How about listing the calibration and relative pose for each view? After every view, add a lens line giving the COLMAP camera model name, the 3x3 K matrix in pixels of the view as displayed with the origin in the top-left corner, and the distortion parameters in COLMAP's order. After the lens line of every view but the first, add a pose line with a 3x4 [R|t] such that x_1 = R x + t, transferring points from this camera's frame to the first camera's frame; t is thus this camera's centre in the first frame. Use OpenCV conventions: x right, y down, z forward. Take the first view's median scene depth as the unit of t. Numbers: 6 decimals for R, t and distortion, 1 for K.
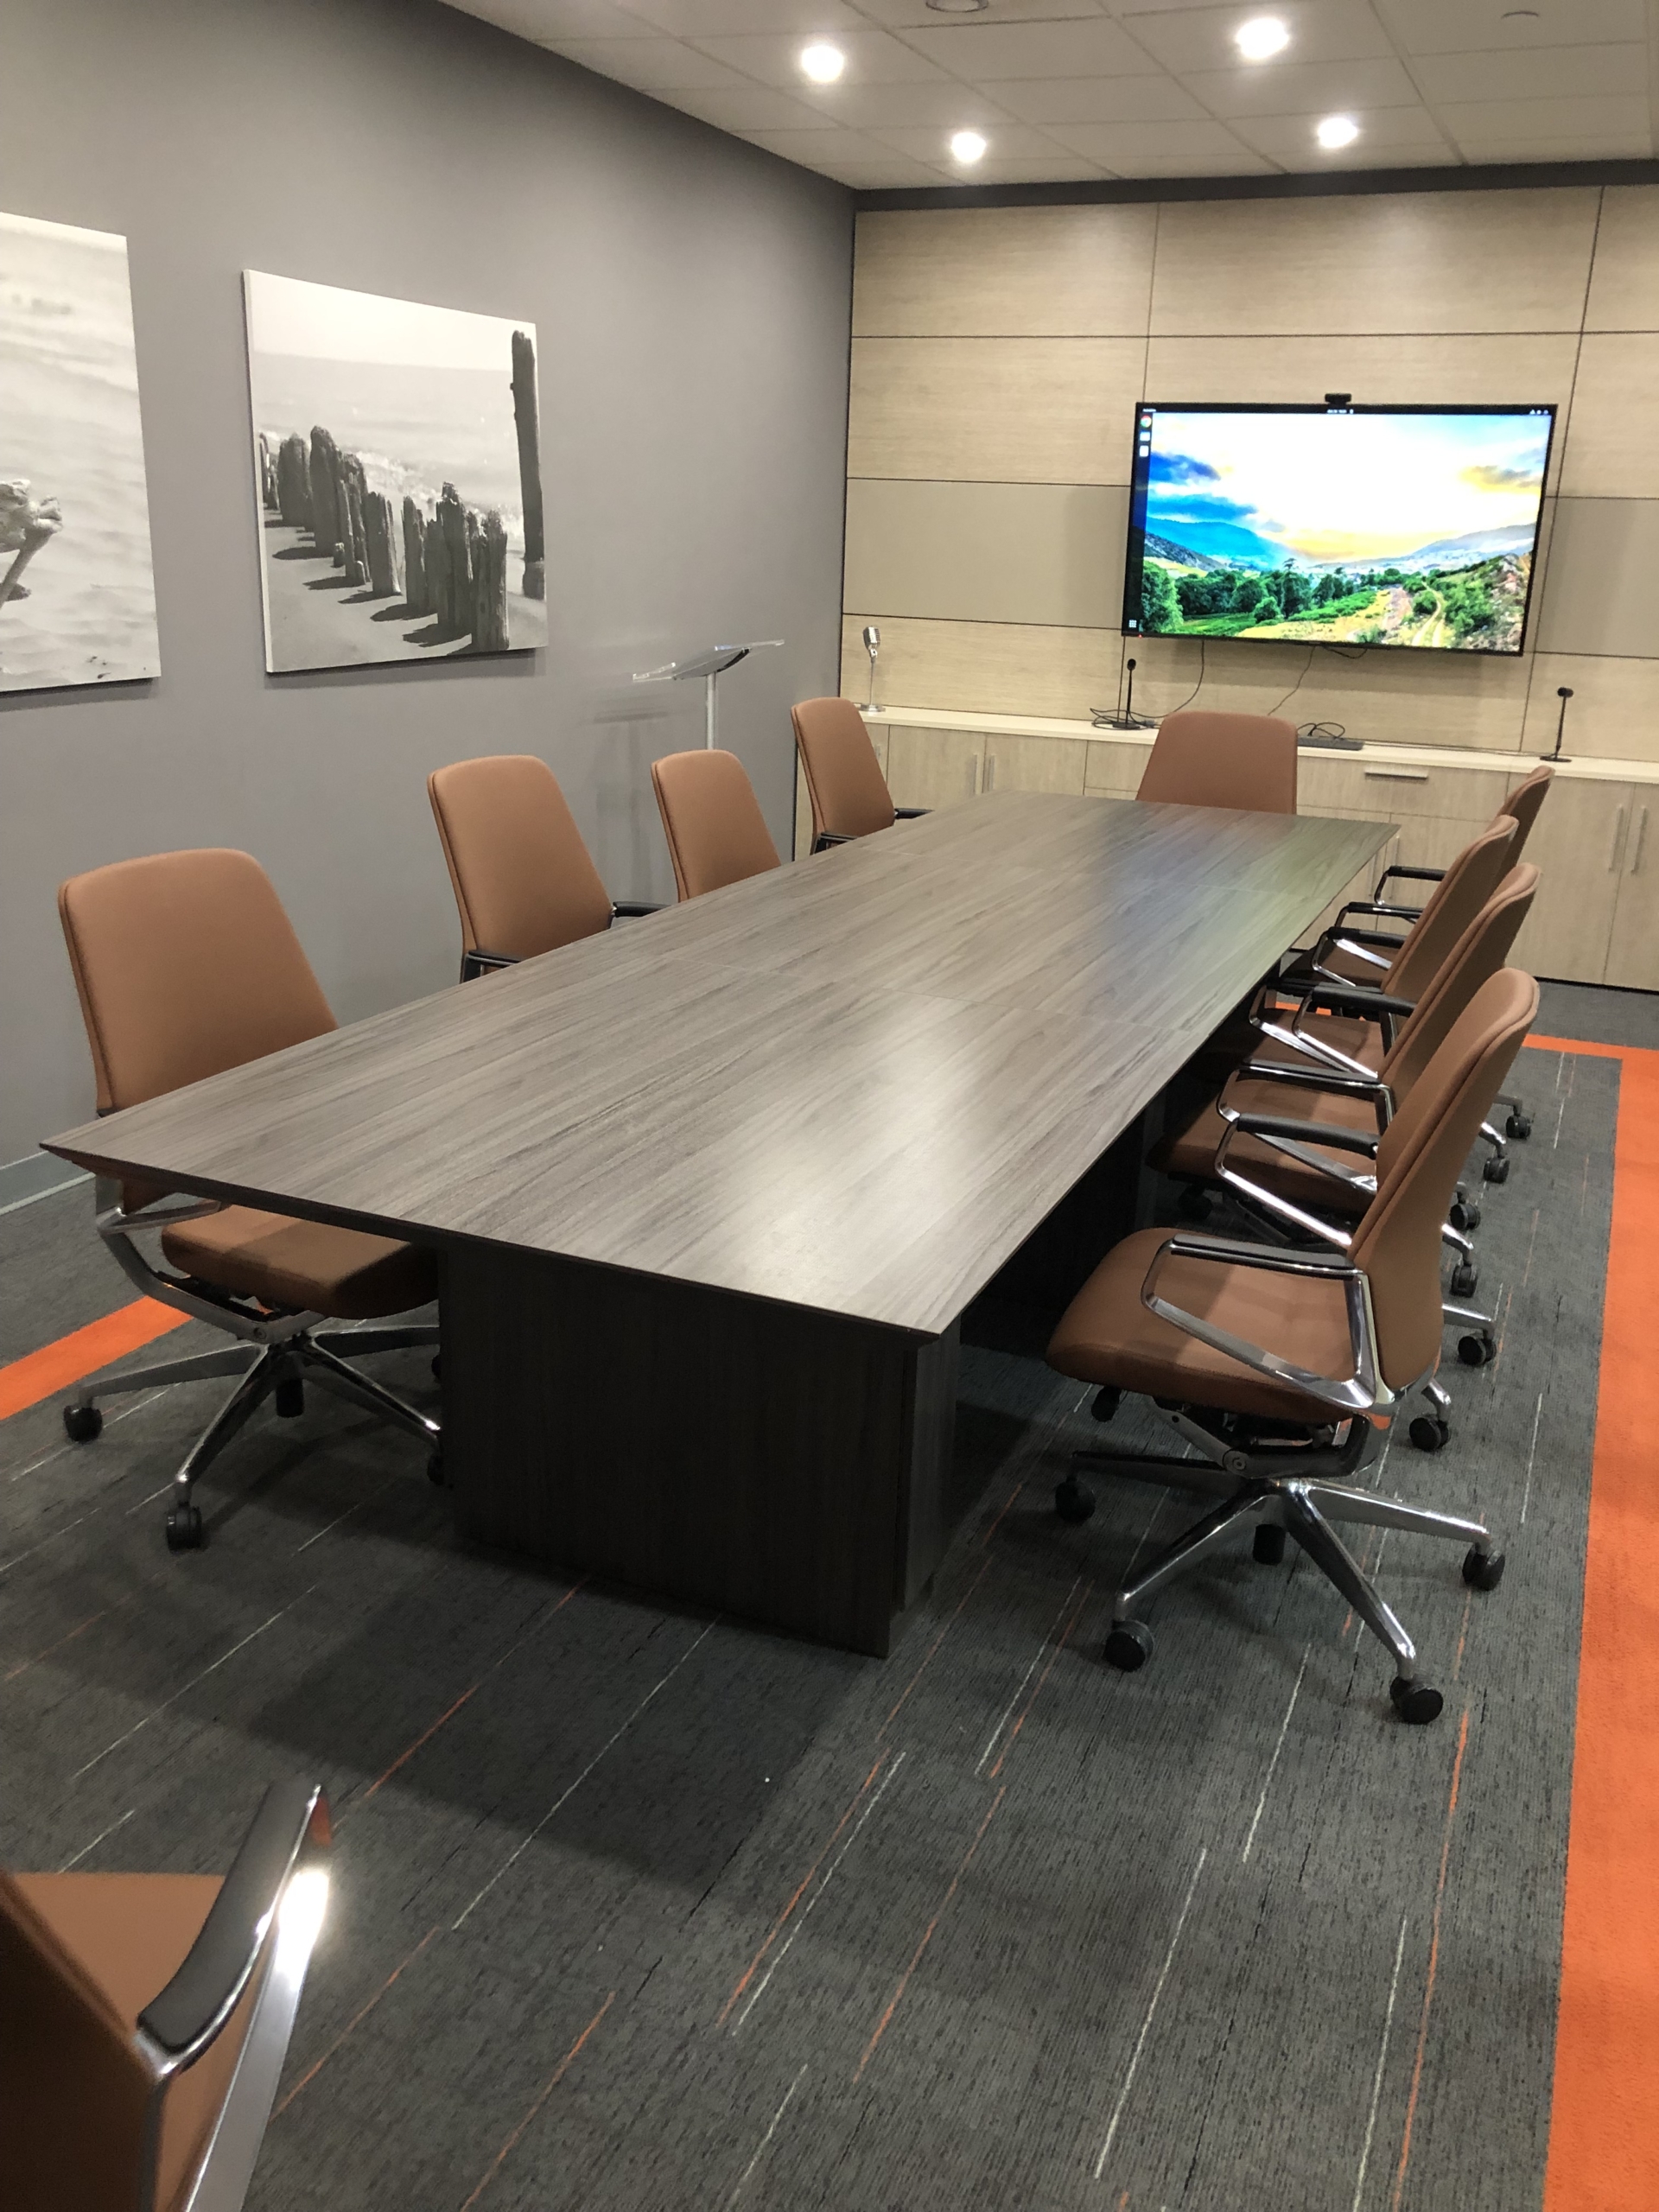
lens RADIAL K [[1785.6, 0, 840.0], [0, 1785.6, 1110.6], [0, 0, 1]] dist [0.030467, -0.033209]
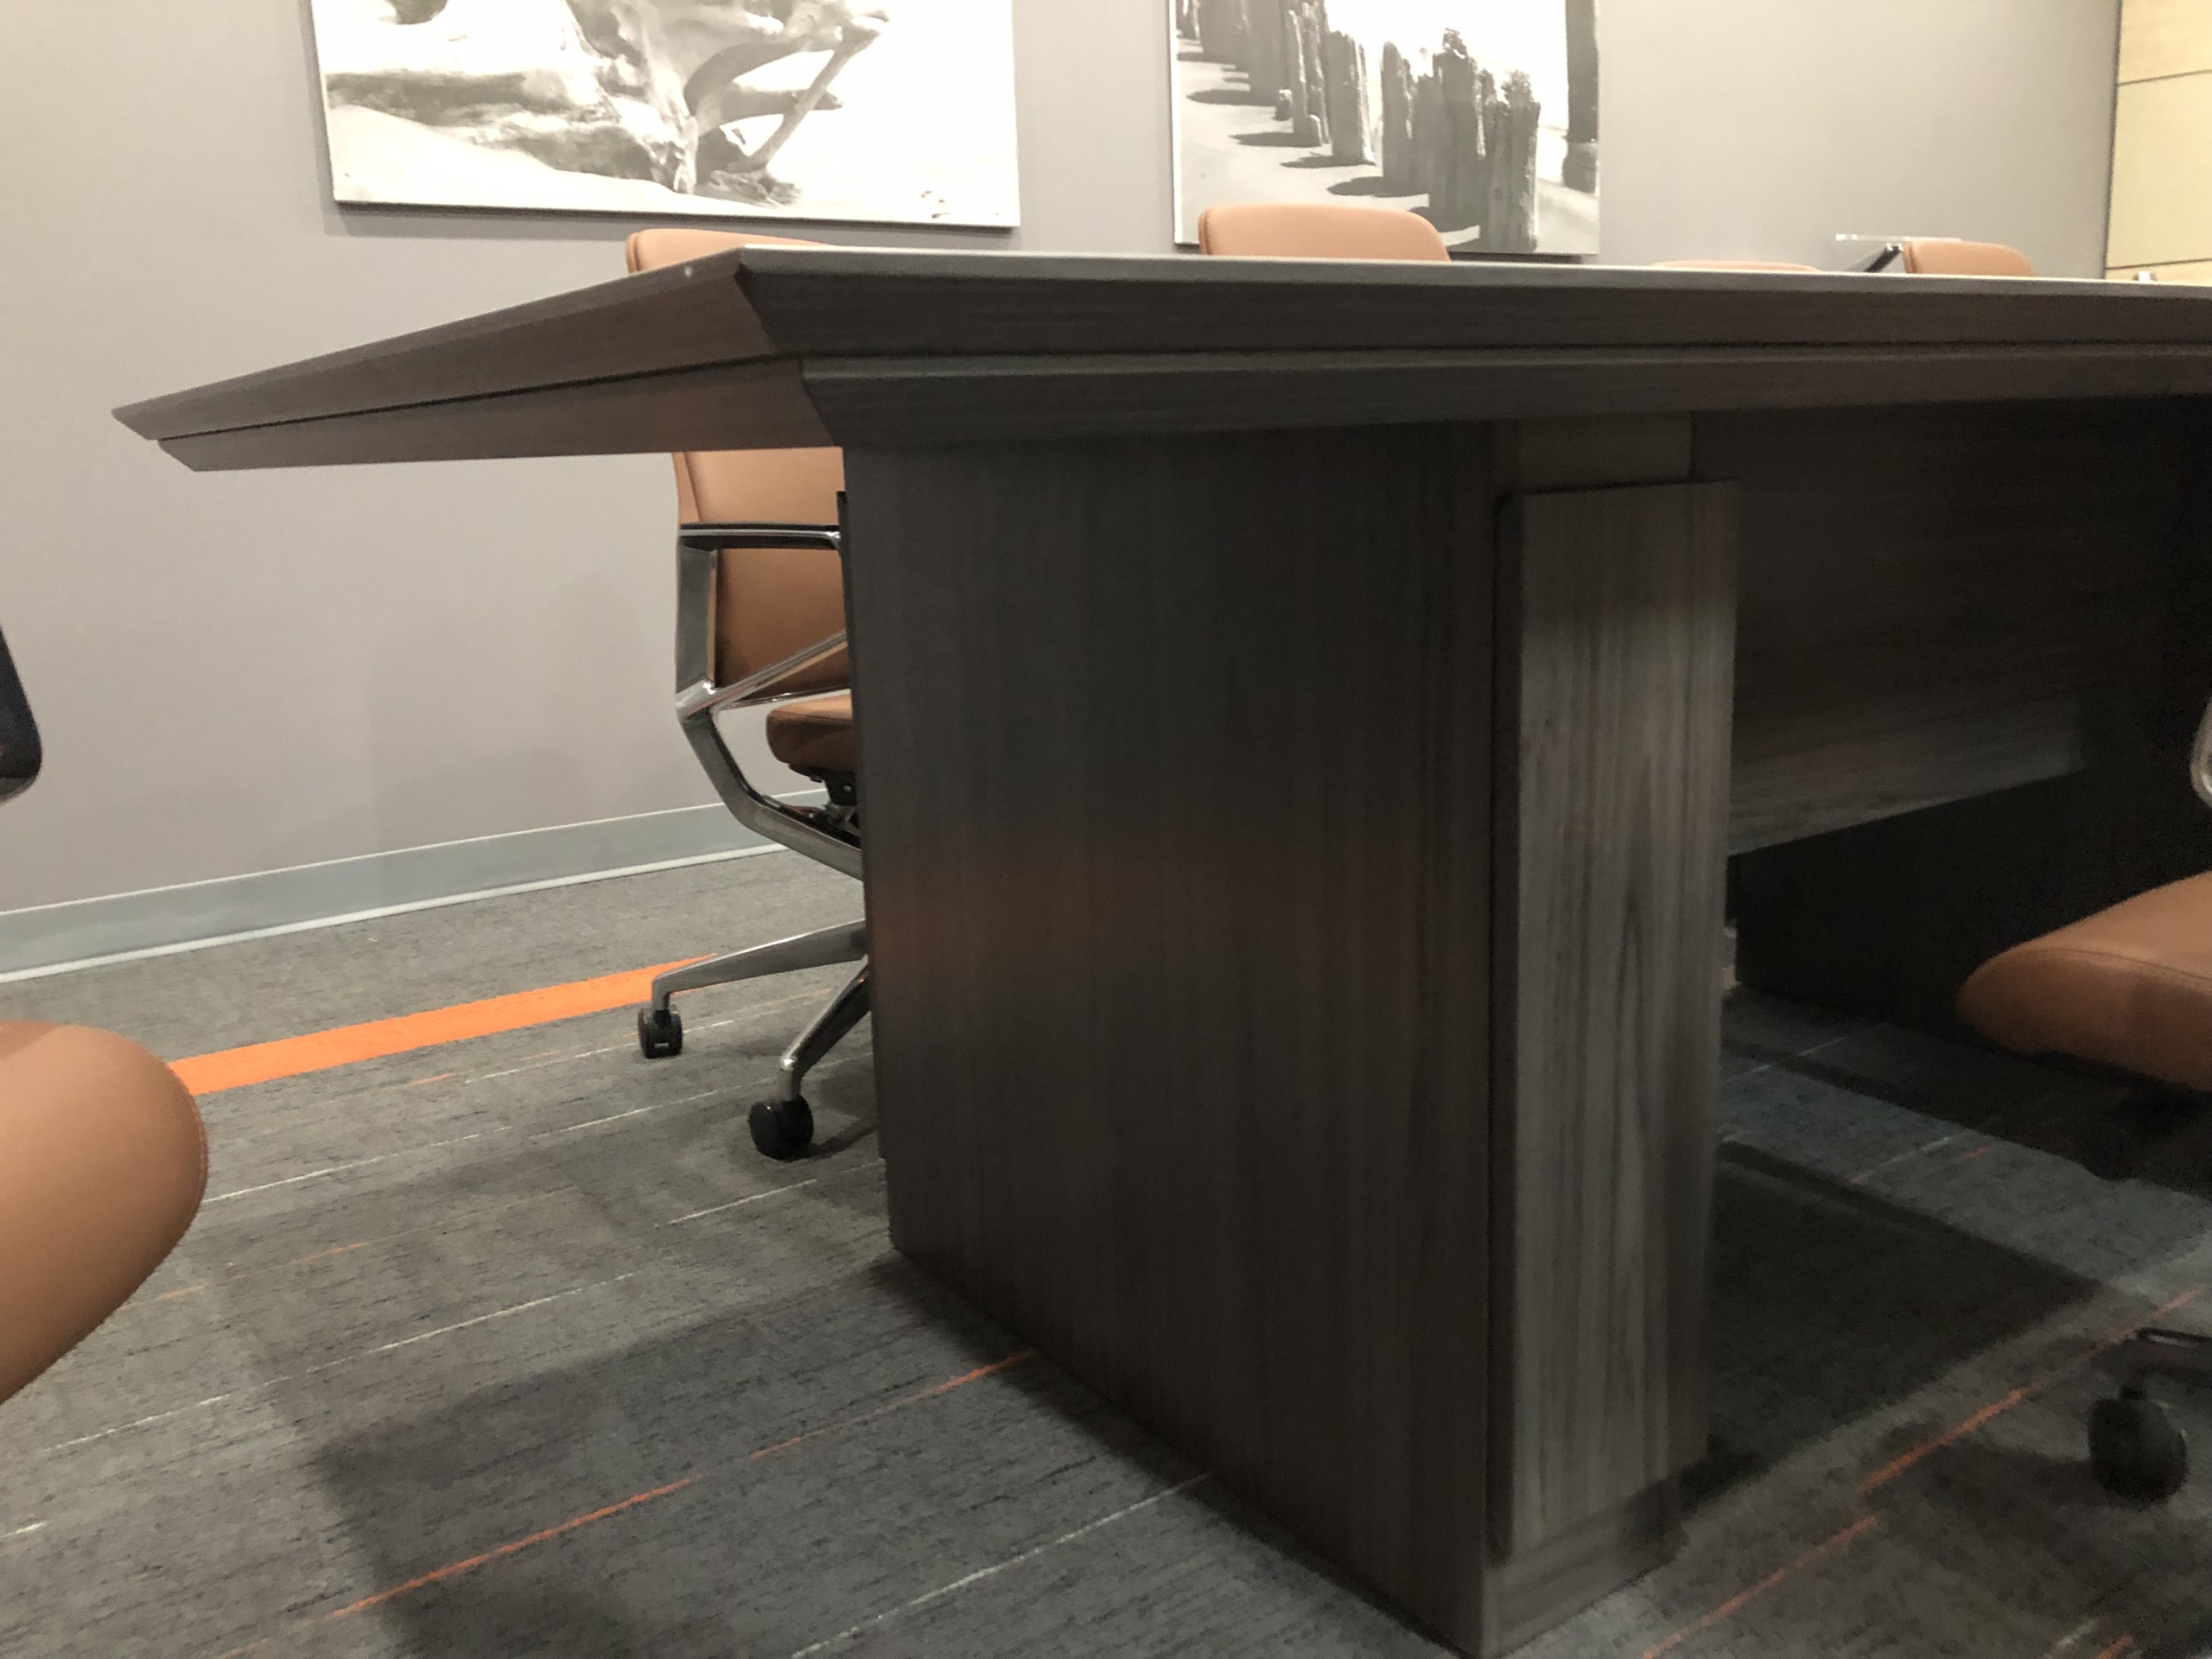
lens RADIAL K [[1785.6, 0, 1102.2], [0, 1785.6, 810.5], [0, 0, 1]] dist [0.030467, -0.033209]
pose [[0.845260, 0.040613, -0.532809, 0.090759], [-0.103918, 0.990564, -0.089353, 0.082000], [0.524153, 0.130895, 0.841505, 0.305006]]
